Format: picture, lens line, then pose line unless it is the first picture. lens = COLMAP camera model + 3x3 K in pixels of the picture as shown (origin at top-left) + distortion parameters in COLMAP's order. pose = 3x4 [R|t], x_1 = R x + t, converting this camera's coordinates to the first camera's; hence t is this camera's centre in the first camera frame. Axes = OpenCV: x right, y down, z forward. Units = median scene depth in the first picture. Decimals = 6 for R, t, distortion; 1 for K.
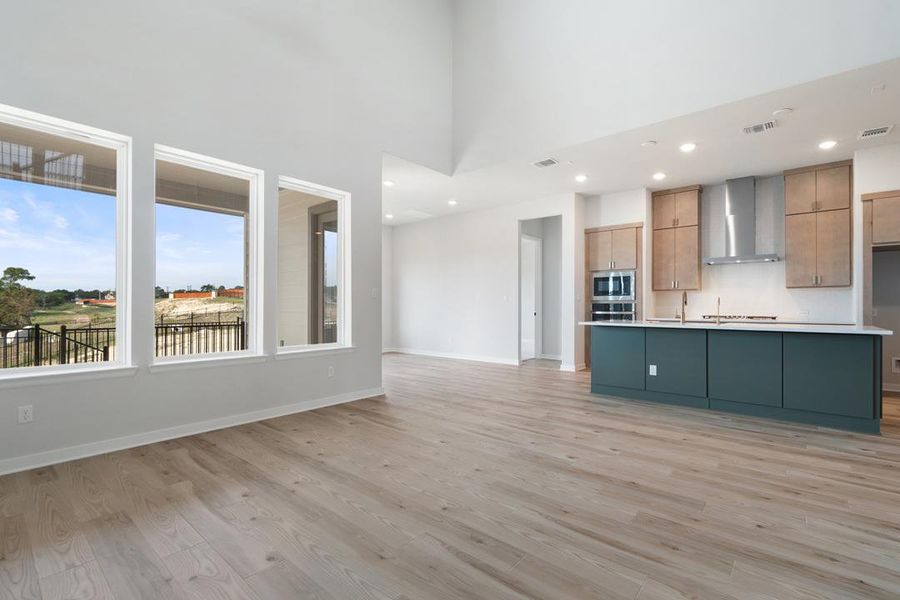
lens RADIAL K [[409.2, 0, 452.1], [0, 409.2, 304.3], [0, 0, 1]] dist [-0.013194, 0.000678]
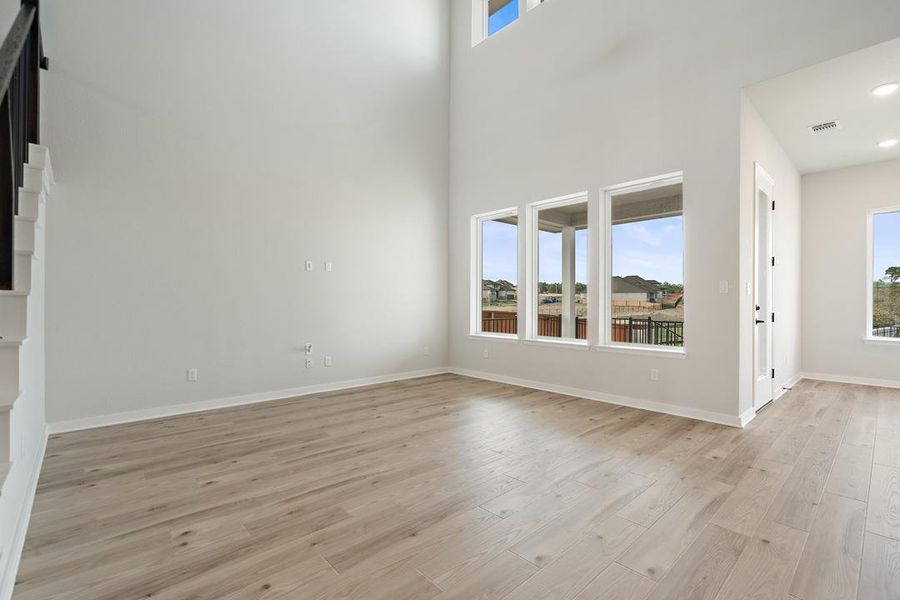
lens RADIAL K [[408.0, 0, 447.5], [0, 408.0, 302.7], [0, 0, 1]] dist [-0.018979, 0.000822]
pose [[-0.132443, -0.001305, -0.991190, 1.254109], [-0.000096, 0.999999, -0.001304, 0.006062], [0.991191, -0.000078, -0.132443, 1.227432]]
